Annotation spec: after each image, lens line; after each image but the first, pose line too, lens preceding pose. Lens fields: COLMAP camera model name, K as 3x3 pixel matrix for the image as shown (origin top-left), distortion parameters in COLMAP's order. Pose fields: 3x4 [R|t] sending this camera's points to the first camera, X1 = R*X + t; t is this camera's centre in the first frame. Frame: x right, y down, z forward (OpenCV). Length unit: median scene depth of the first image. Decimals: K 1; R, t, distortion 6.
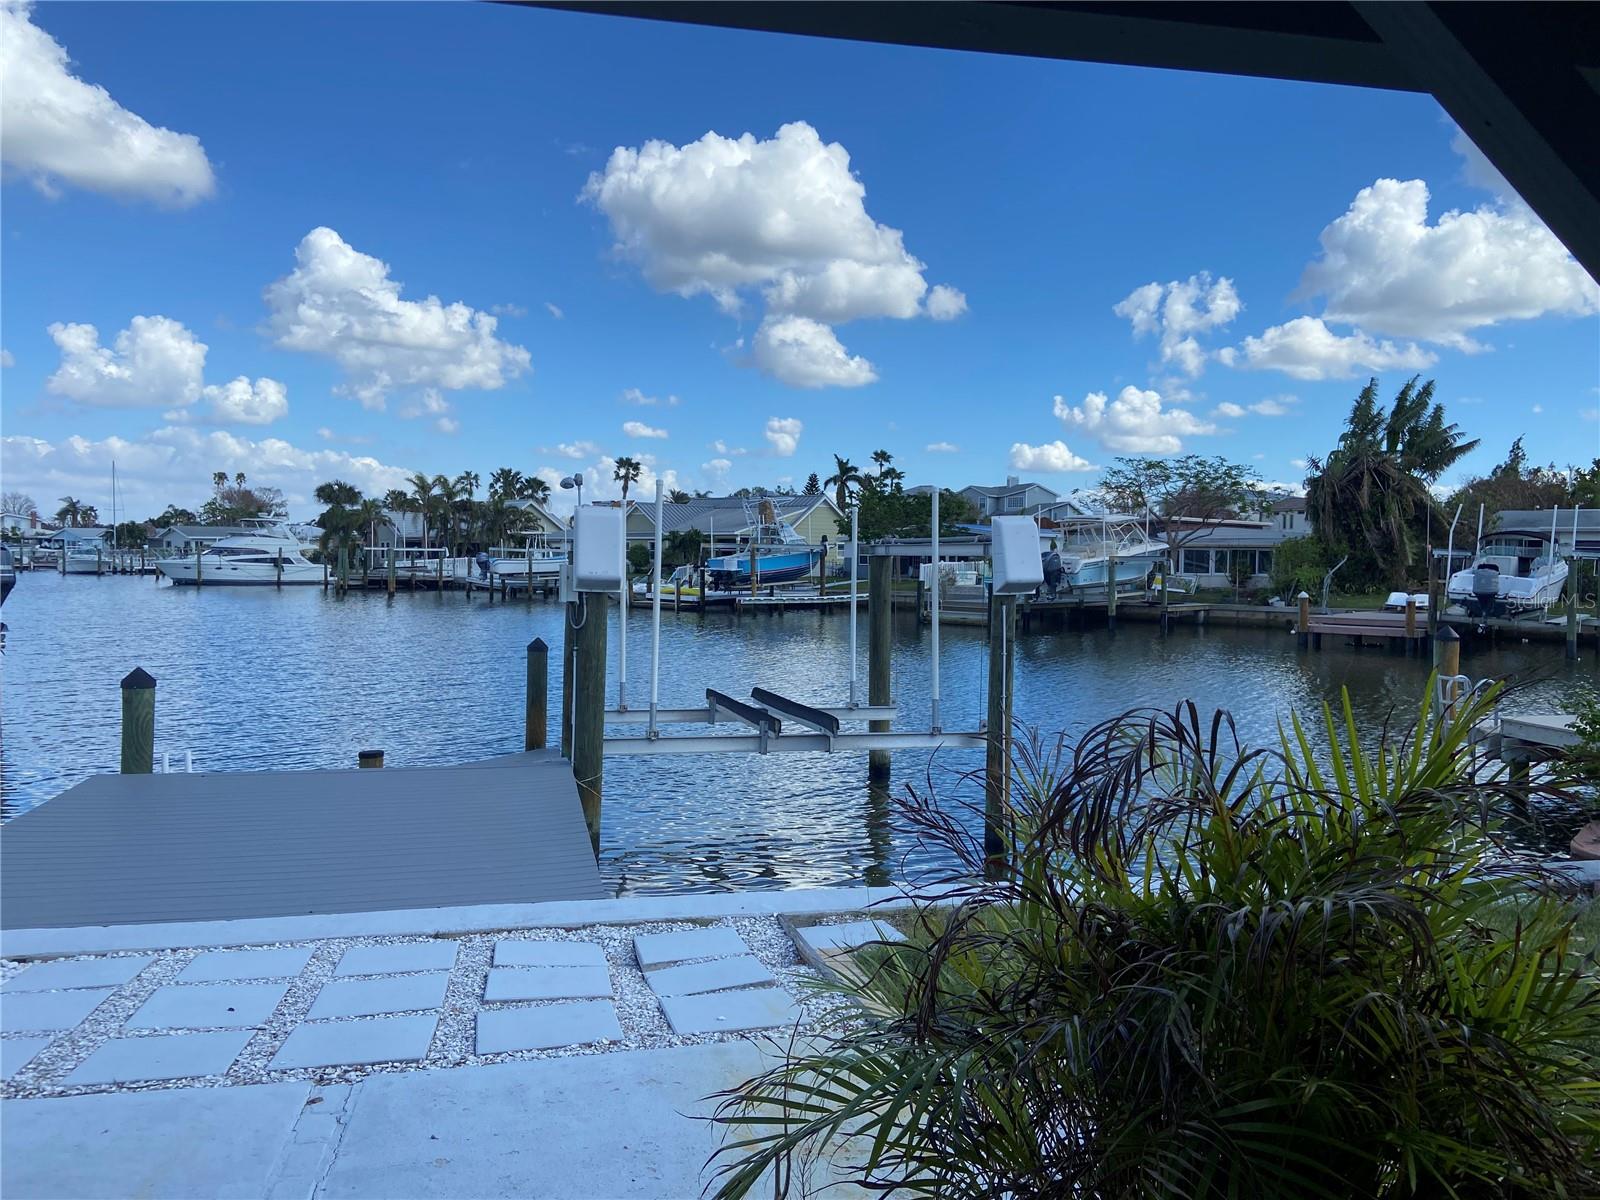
lens RADIAL K [[1227.2, 0, 792.5], [0, 1227.2, 621.8], [0, 0, 1]] dist [0.131791, -0.173854]
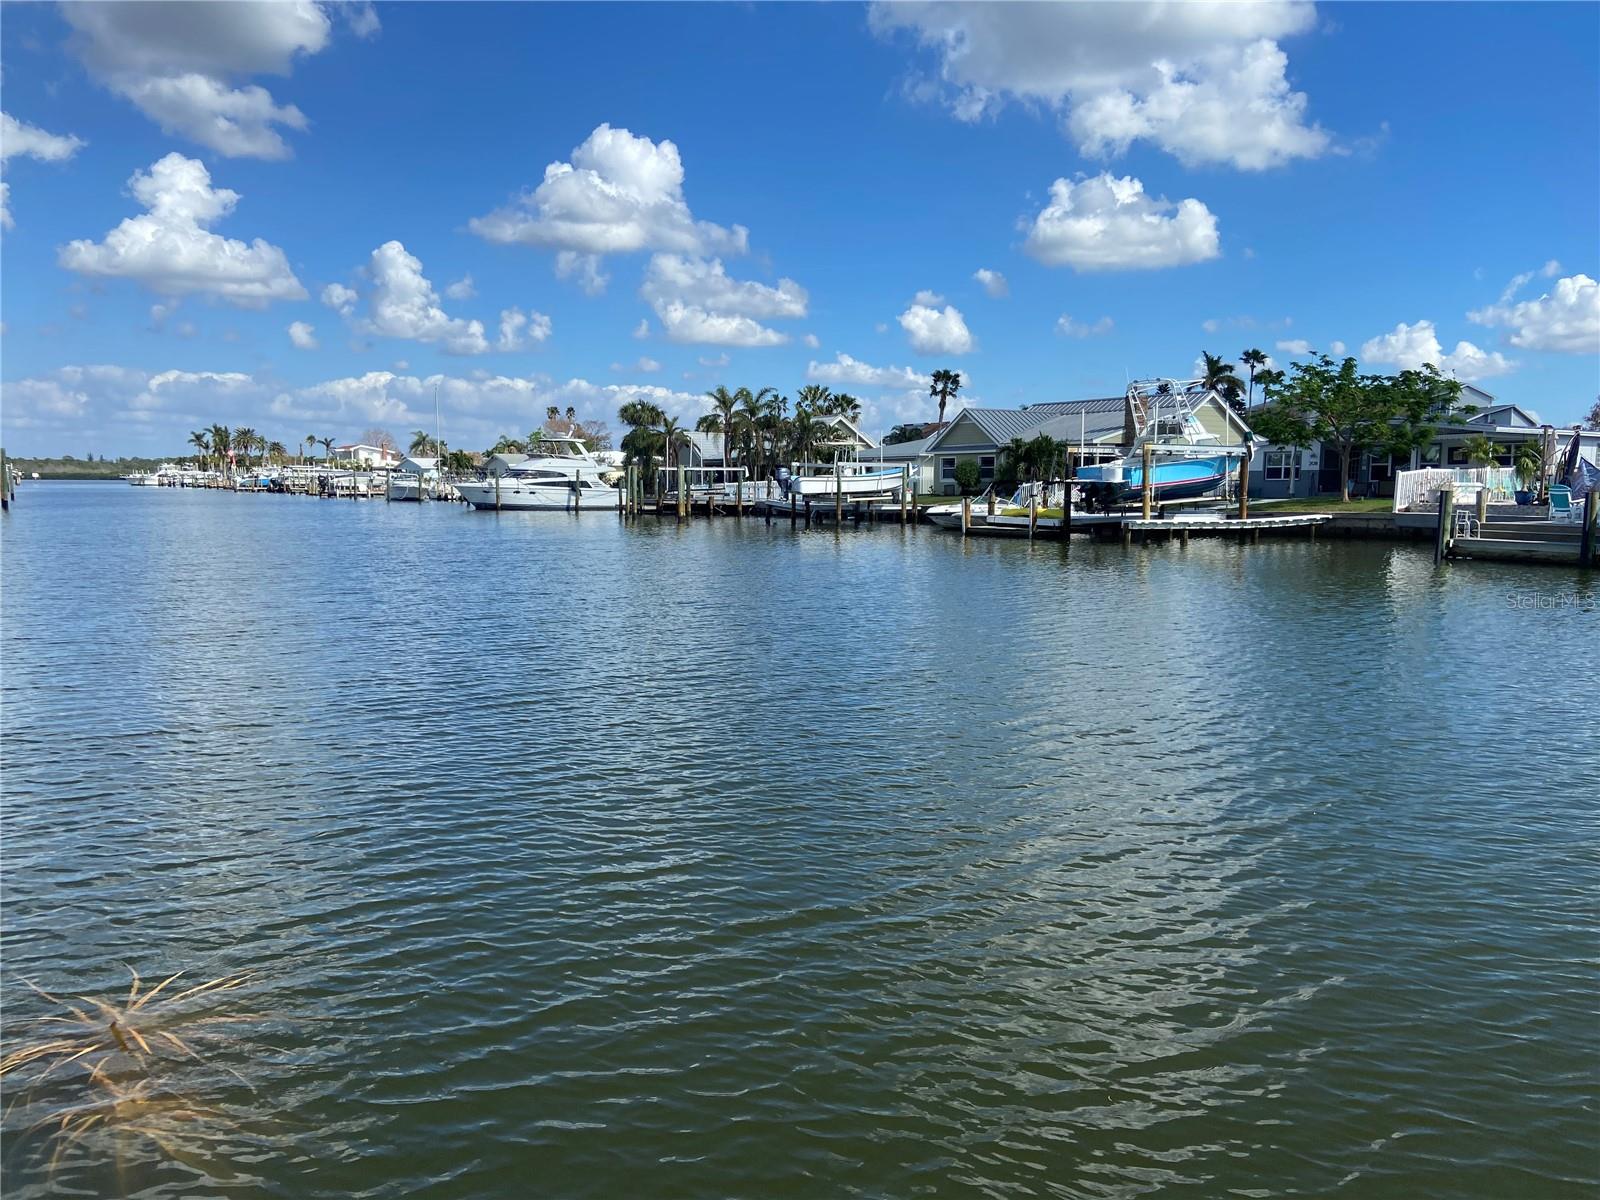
lens RADIAL K [[1227.2, 0, 792.5], [0, 1227.2, 621.8], [0, 0, 1]] dist [0.131791, -0.173854]
pose [[0.970029, 0.022956, -0.241901, -0.031440], [-0.009650, 0.998381, 0.056048, 0.000219], [0.242796, -0.052034, 0.968681, 0.144858]]
